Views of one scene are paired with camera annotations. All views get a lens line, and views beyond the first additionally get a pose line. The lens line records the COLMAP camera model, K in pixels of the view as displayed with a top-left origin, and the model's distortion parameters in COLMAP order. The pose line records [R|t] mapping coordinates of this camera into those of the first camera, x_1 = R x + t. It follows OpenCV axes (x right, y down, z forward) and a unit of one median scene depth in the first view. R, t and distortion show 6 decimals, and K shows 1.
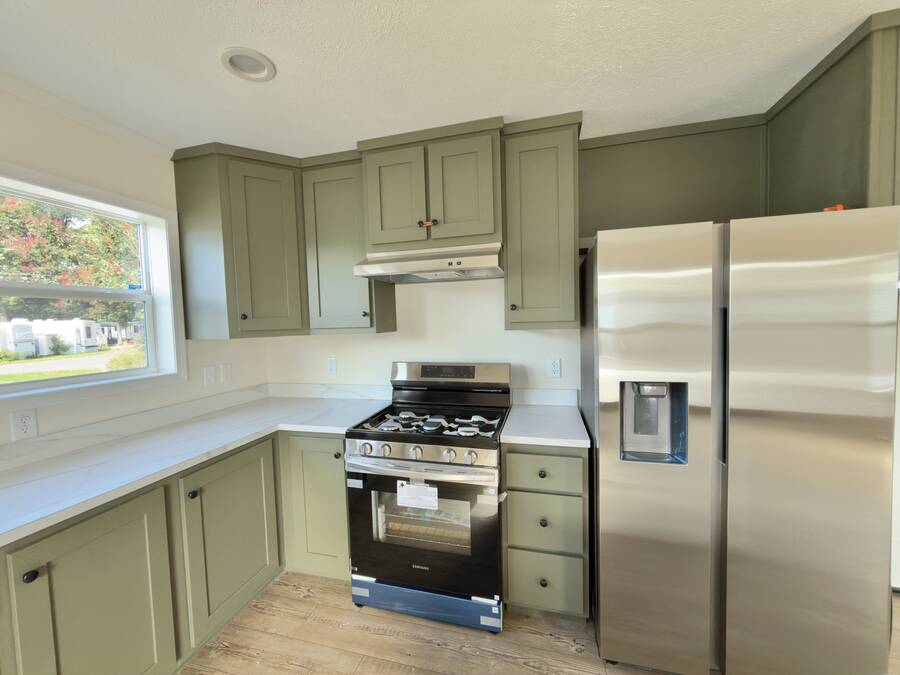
lens RADIAL K [[358.2, 0, 449.5], [0, 358.2, 338.7], [0, 0, 1]] dist [-0.000031, -0.000006]
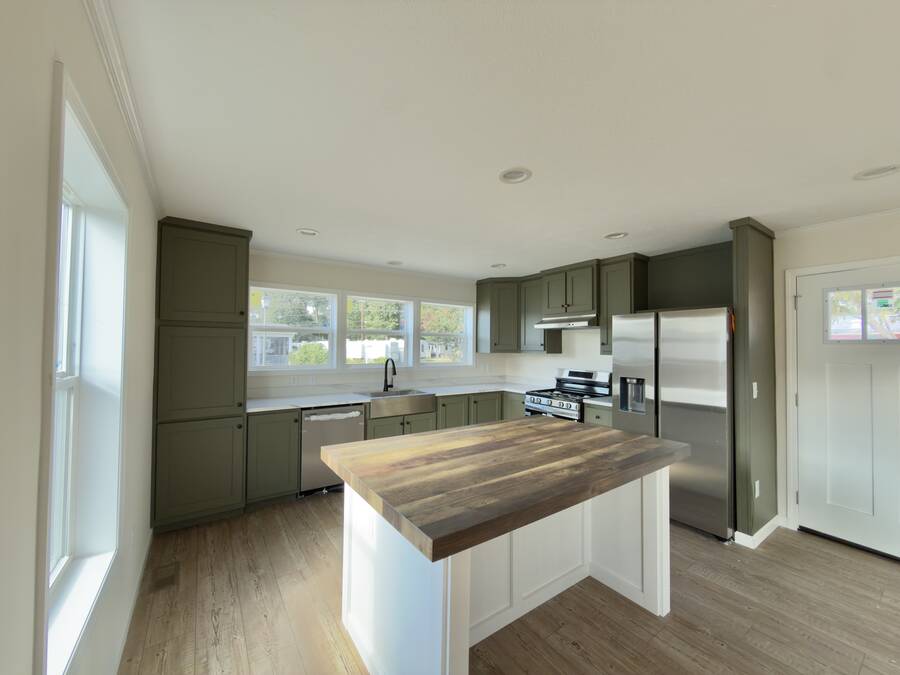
lens RADIAL K [[358.2, 0, 449.5], [0, 358.2, 338.7], [0, 0, 1]] dist [-0.000031, -0.000006]
pose [[0.759950, 0.020060, -0.649671, 0.838094], [-0.064567, 0.996910, -0.044746, 0.032871], [0.646766, 0.075952, 0.758897, -1.150227]]
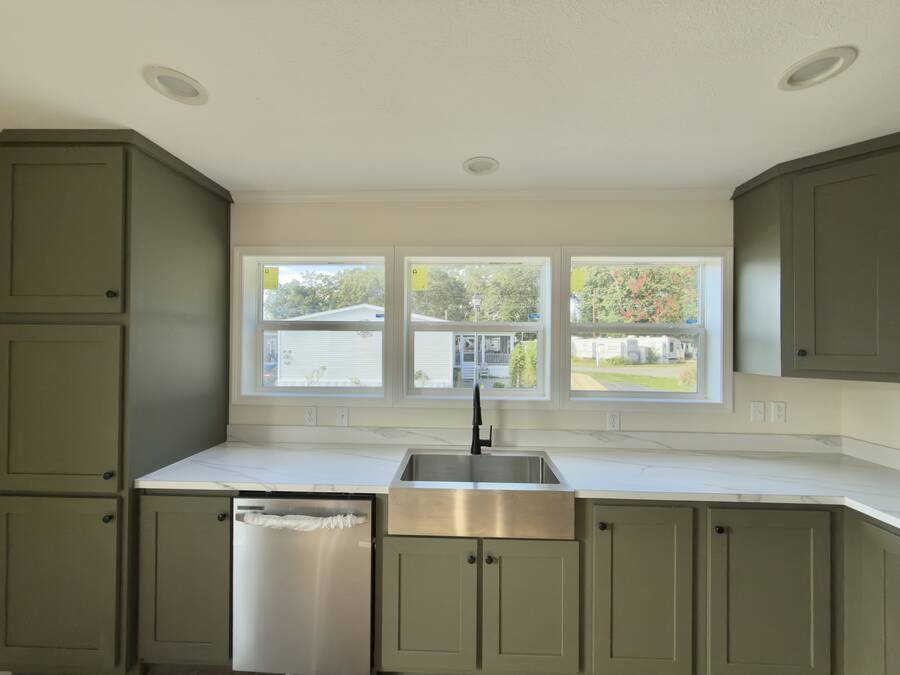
lens RADIAL K [[356.5, 0, 450.2], [0, 356.5, 339.3], [0, 0, 1]] dist [0.000257, -0.000141]
pose [[0.220994, 0.021052, -0.975048, 0.068316], [-0.066460, 0.997768, 0.006479, -0.045369], [0.973008, 0.063370, 0.221900, -0.002745]]
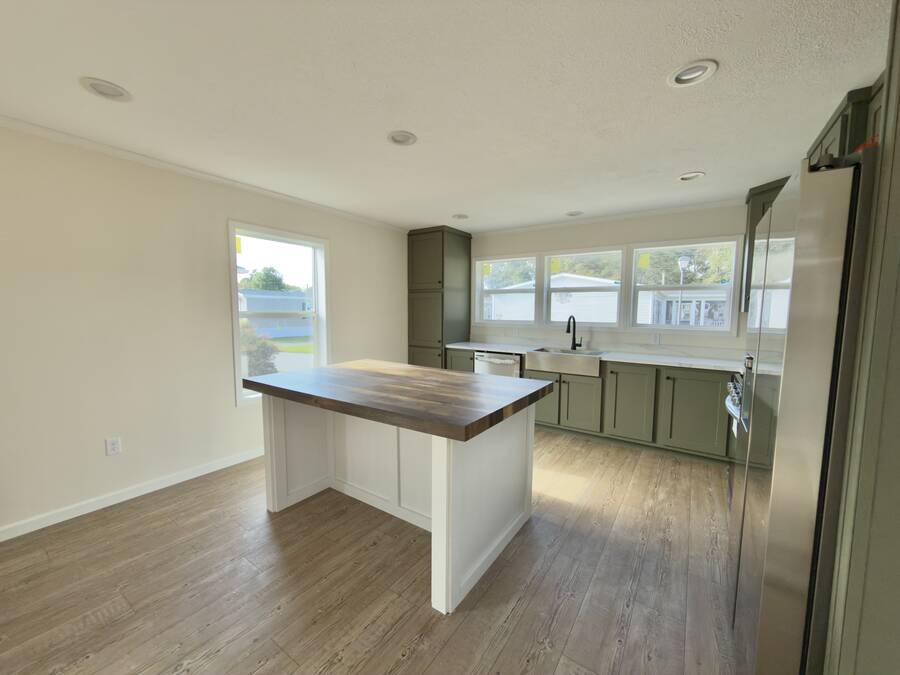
lens RADIAL K [[356.5, 0, 450.2], [0, 356.5, 339.3], [0, 0, 1]] dist [0.000257, -0.000141]
pose [[-0.340153, 0.104224, -0.934576, 1.375178], [-0.048690, 0.990554, 0.128188, -0.020305], [0.939109, 0.089108, -0.331865, 0.329739]]
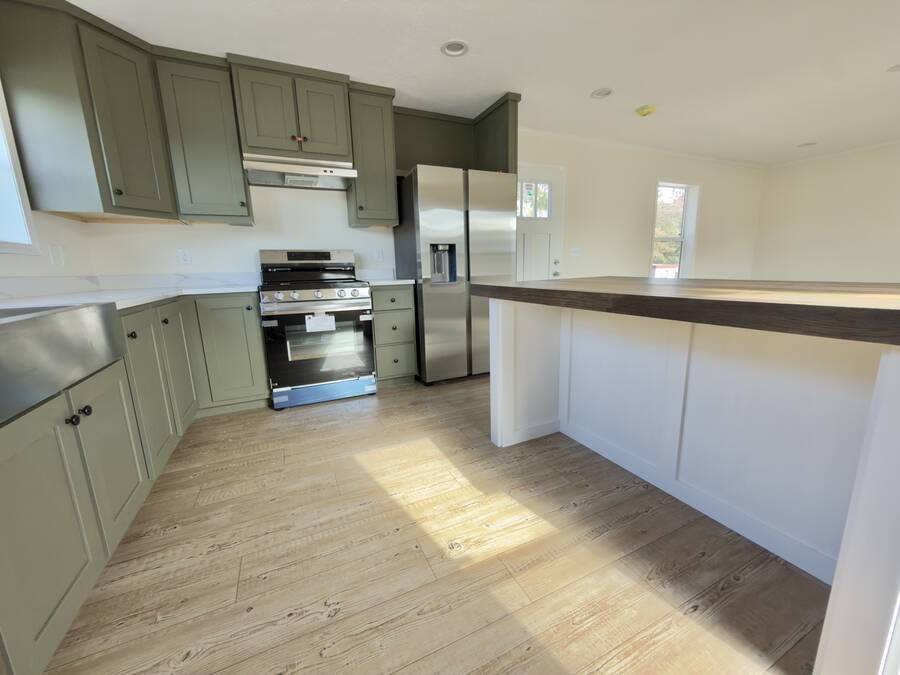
lens RADIAL K [[358.2, 0, 449.5], [0, 358.2, 338.7], [0, 0, 1]] dist [-0.000031, -0.000006]
pose [[0.767851, -0.118412, 0.629591, -0.568704], [0.038445, 0.989515, 0.139217, 0.269735], [-0.639474, -0.082693, 0.764352, -0.491449]]
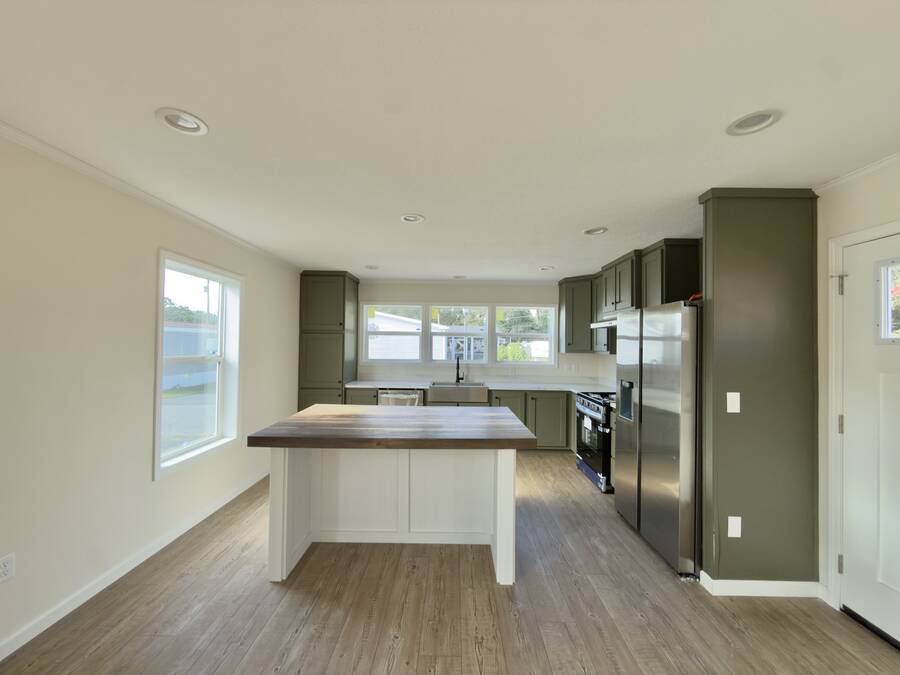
lens RADIAL K [[358.2, 0, 449.5], [0, 358.2, 338.7], [0, 0, 1]] dist [-0.000031, -0.000006]
pose [[0.242740, 0.015974, -0.969960, 1.712591], [-0.071331, 0.997452, -0.001425, -0.039311], [0.967465, 0.069534, 0.243261, -0.427378]]
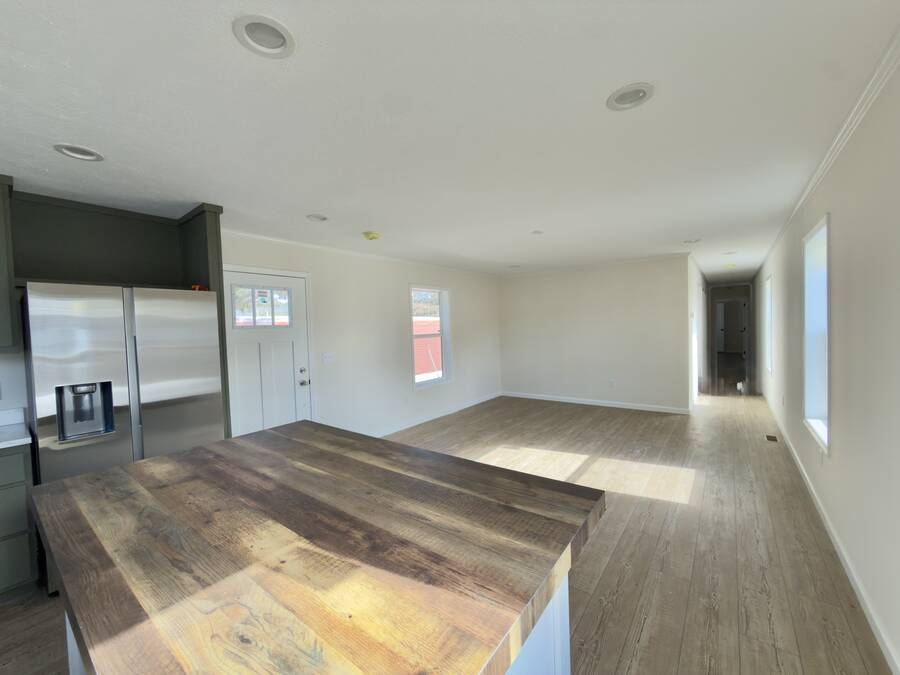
lens RADIAL K [[361.8, 0, 450.0], [0, 361.8, 337.5], [0, 0, 1]] dist [0.001471, 0.000034]
pose [[0.382934, -0.007599, 0.923744, -0.192076], [0.070413, 0.997297, -0.020986, 0.046420], [-0.921088, 0.073079, 0.382434, -0.747800]]
